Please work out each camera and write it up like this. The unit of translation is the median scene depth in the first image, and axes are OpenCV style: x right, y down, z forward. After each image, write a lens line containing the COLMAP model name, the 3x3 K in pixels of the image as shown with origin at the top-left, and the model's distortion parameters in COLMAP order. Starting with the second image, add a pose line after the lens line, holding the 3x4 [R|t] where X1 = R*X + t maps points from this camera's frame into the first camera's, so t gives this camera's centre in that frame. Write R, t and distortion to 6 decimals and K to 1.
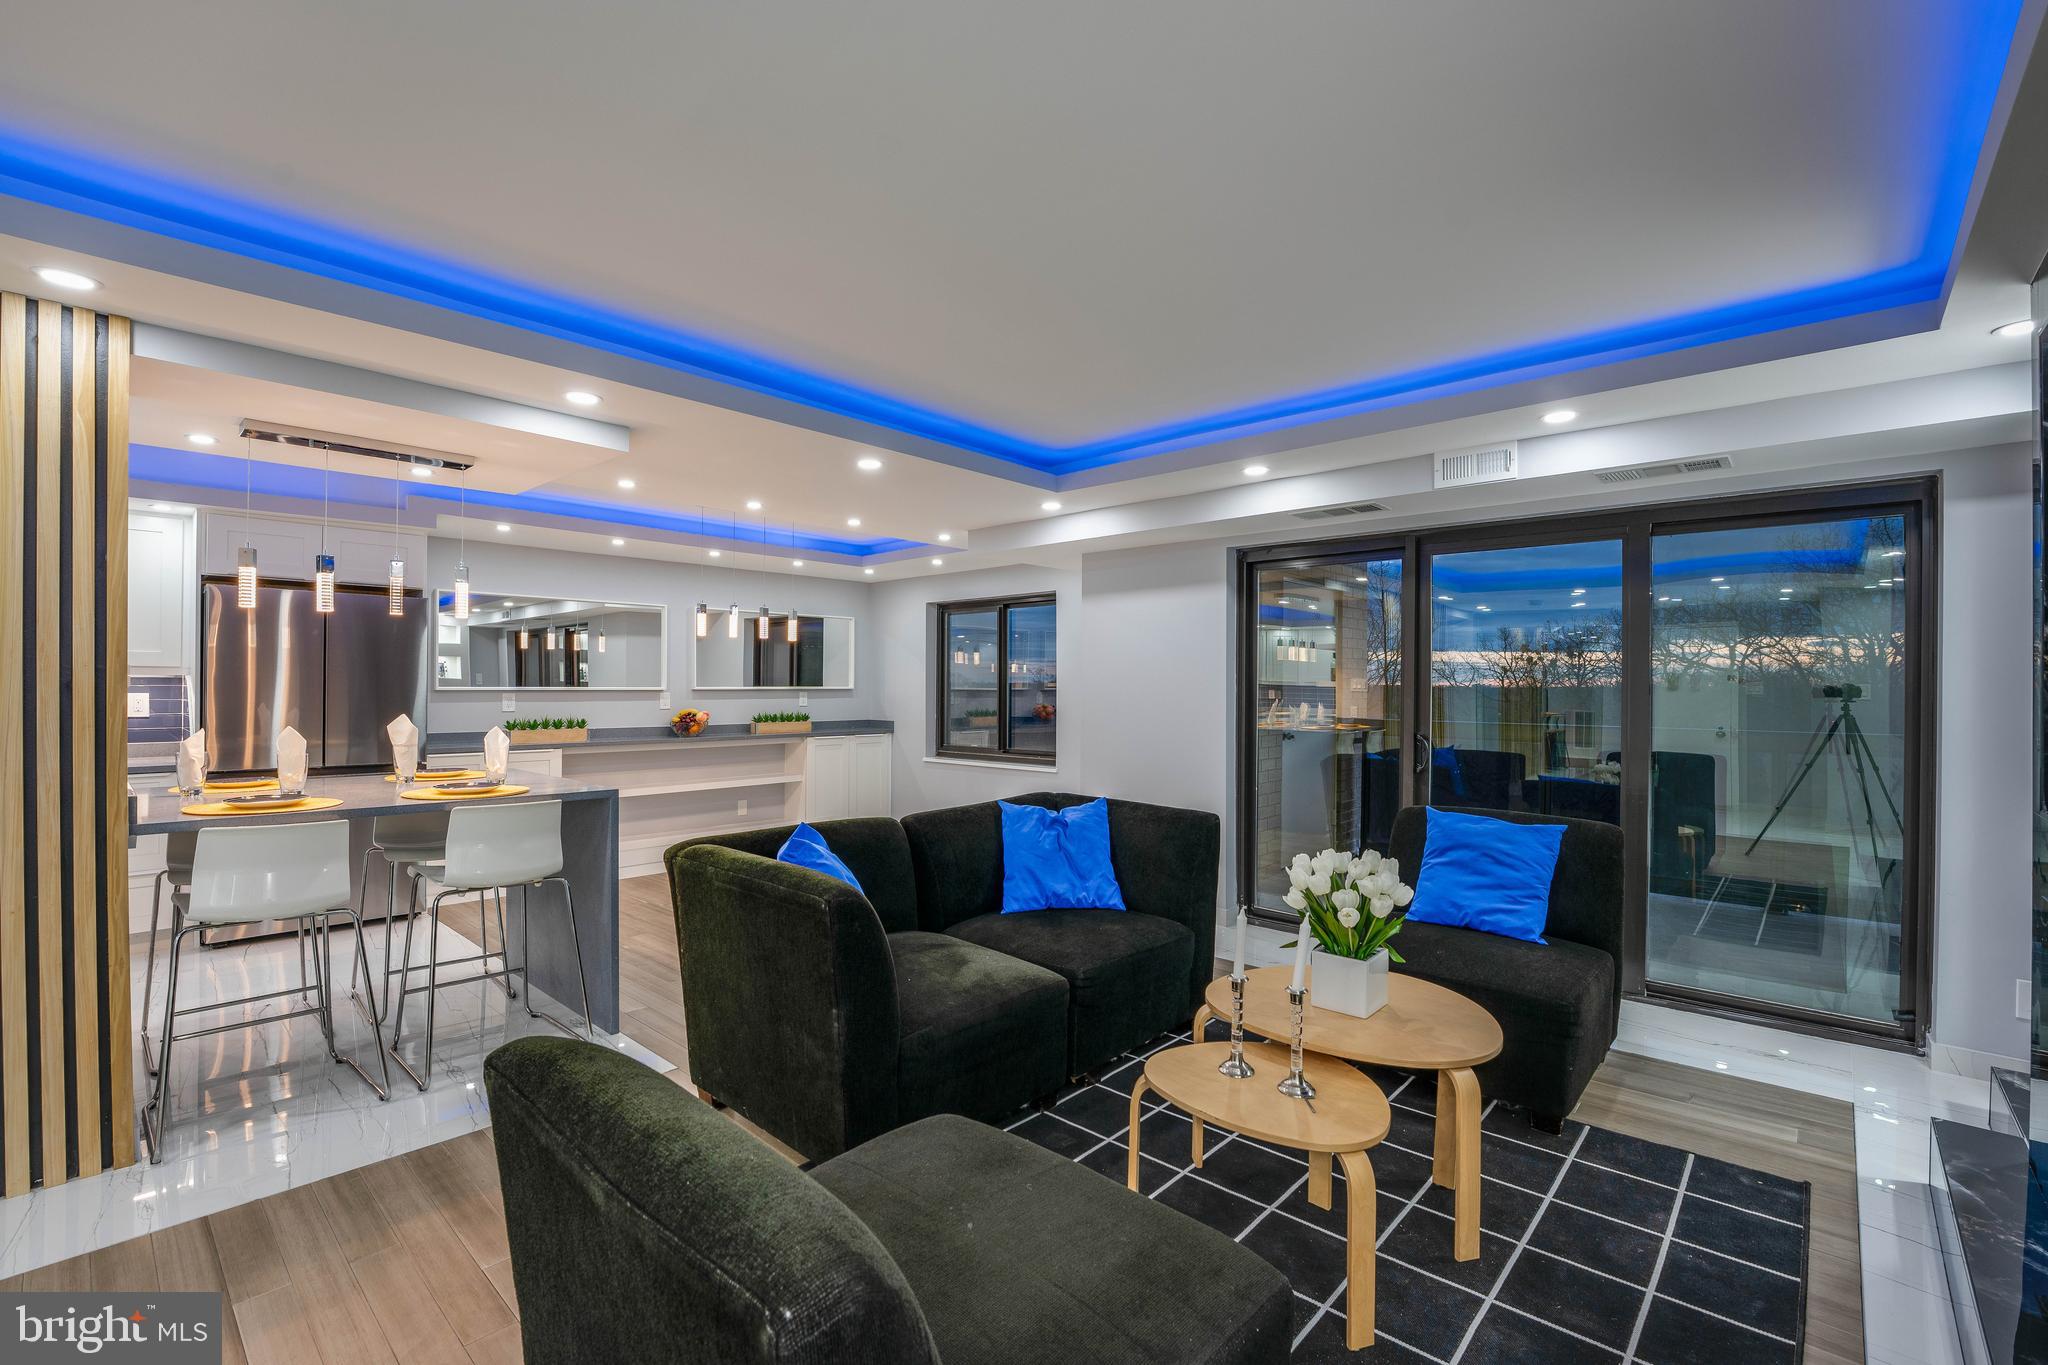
lens RADIAL K [[883.3, 0, 1000.0], [0, 883.3, 683.7], [0, 0, 1]] dist [-0.018156, 0.000132]
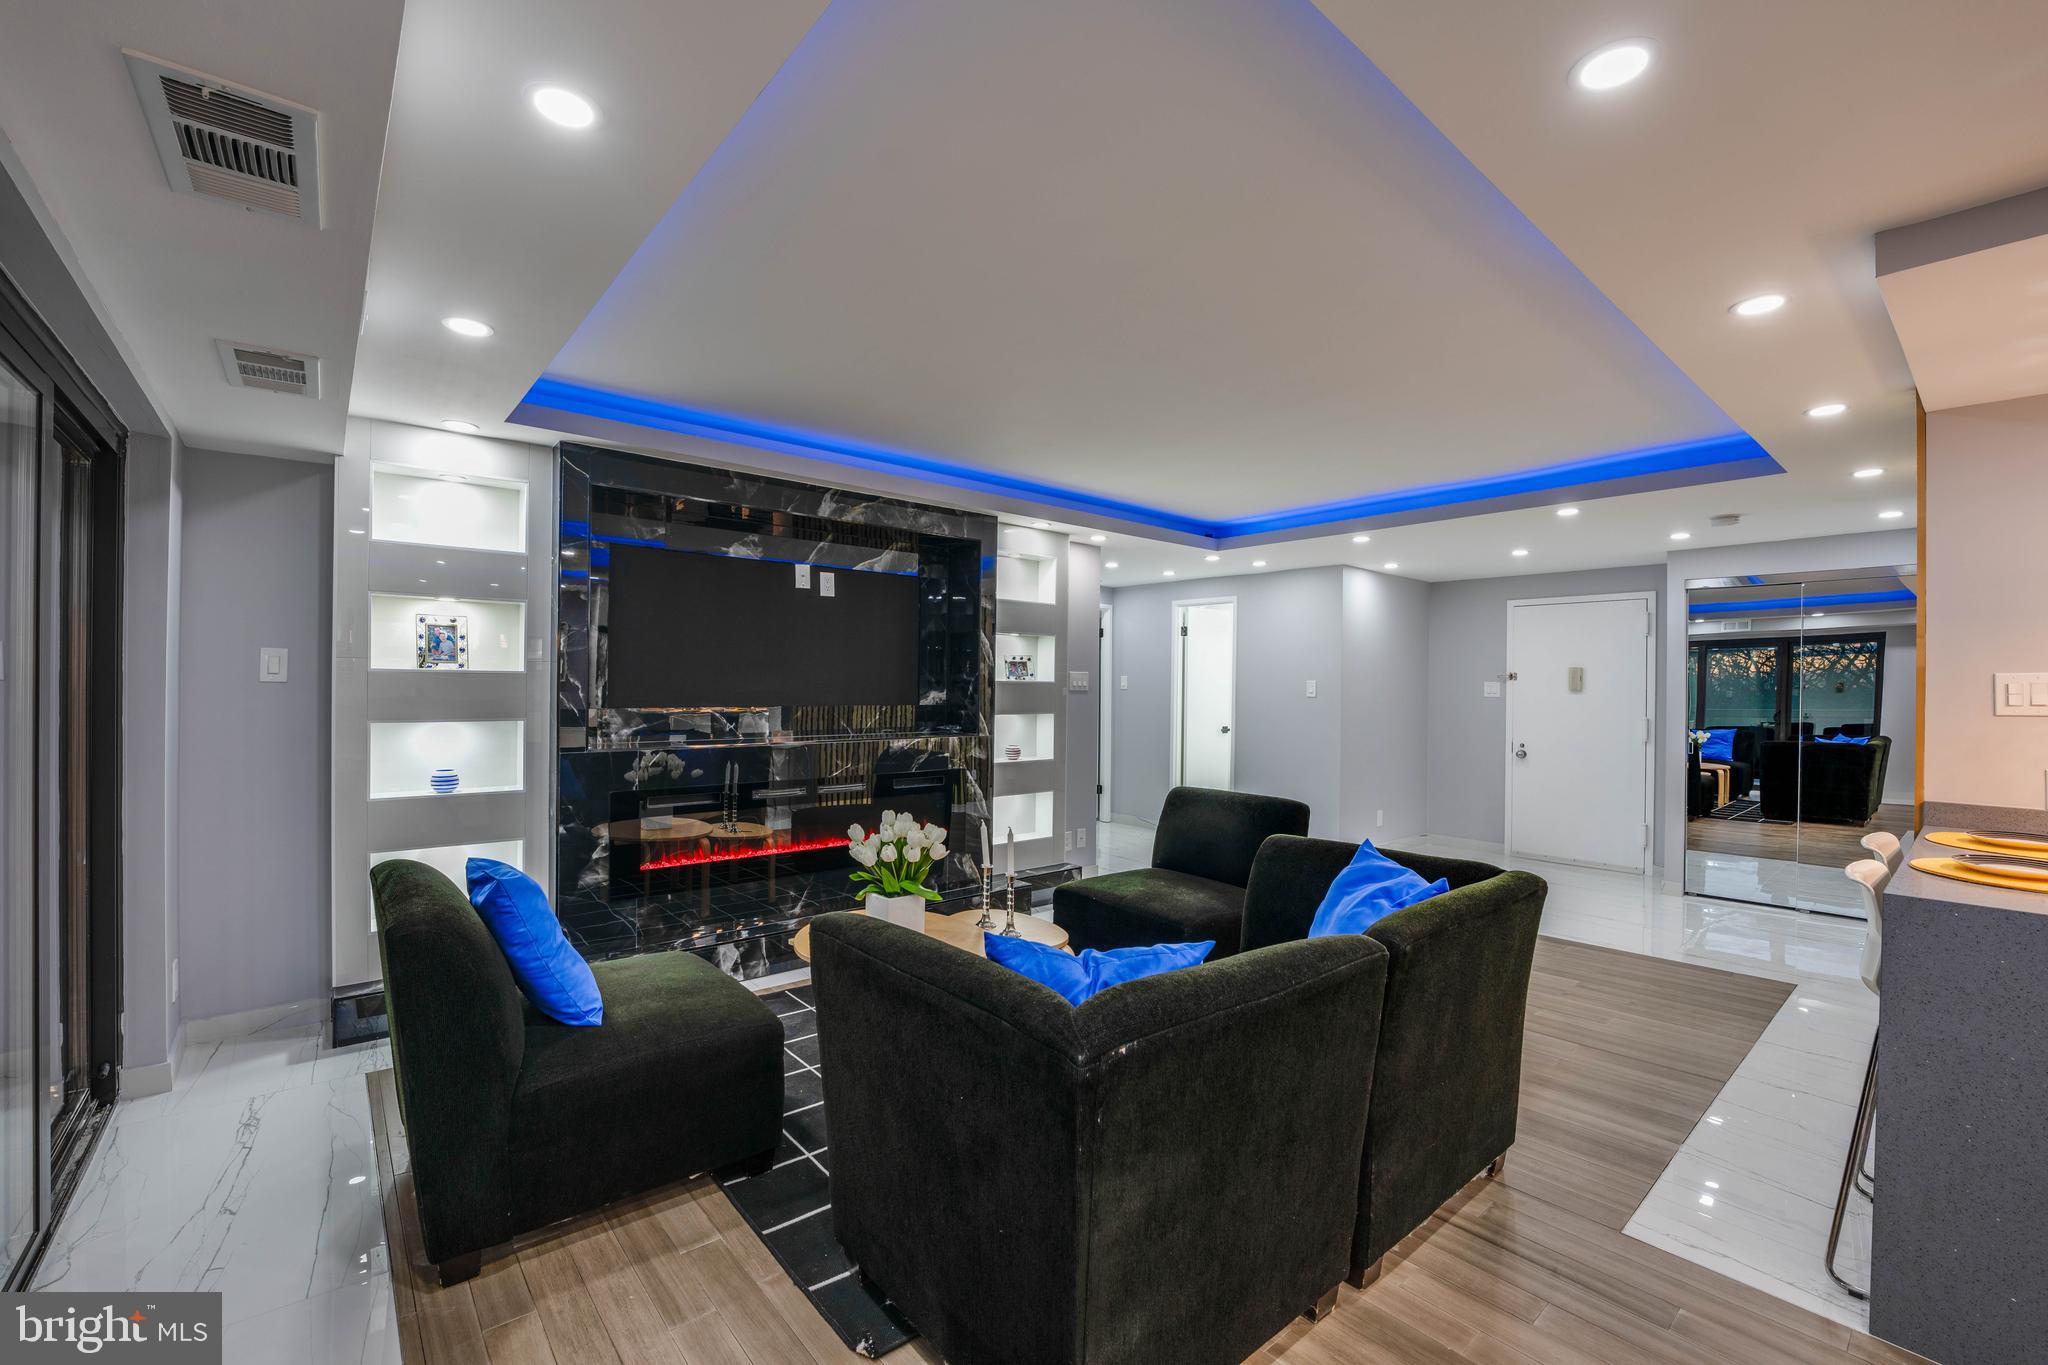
lens RADIAL K [[855.2, 0, 1026.6], [0, 855.2, 689.1], [0, 0, 1]] dist [-0.022651, 0.000531]
pose [[-0.994419, -0.017145, 0.104103, 0.024239], [-0.016780, 0.999850, 0.004380, -0.000509], [-0.104162, 0.002608, -0.994557, 0.921575]]
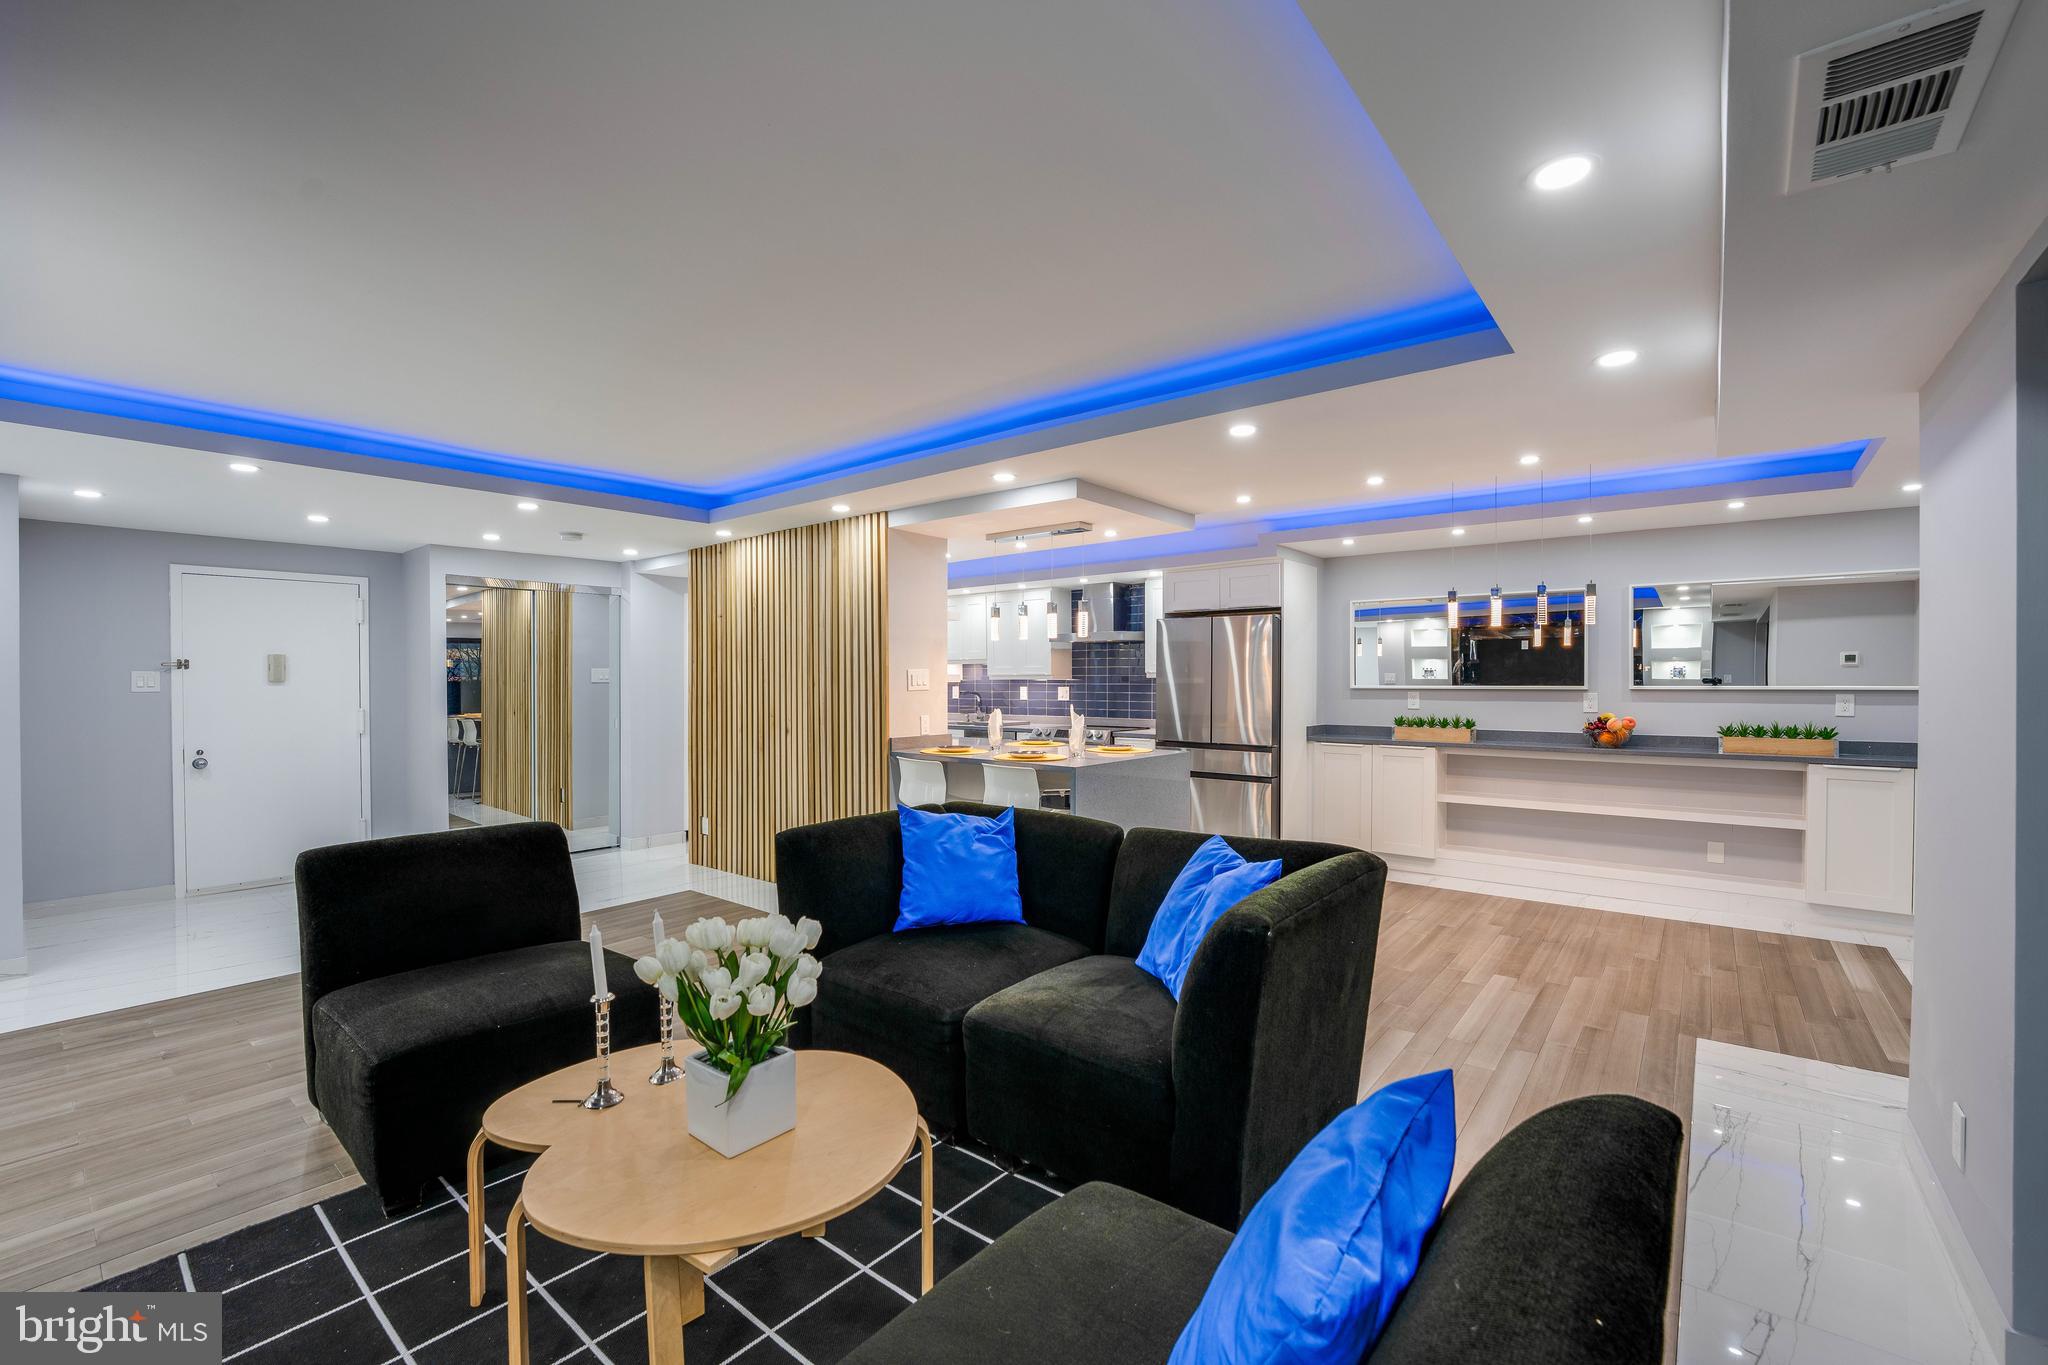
lens RADIAL K [[855.2, 0, 1026.6], [0, 855.2, 689.1], [0, 0, 1]] dist [-0.022651, 0.000531]
pose [[0.080372, 0.005649, -0.996749, 0.456719], [0.003296, 0.999977, 0.005933, -0.000043], [0.996760, -0.003762, 0.080351, 0.486039]]
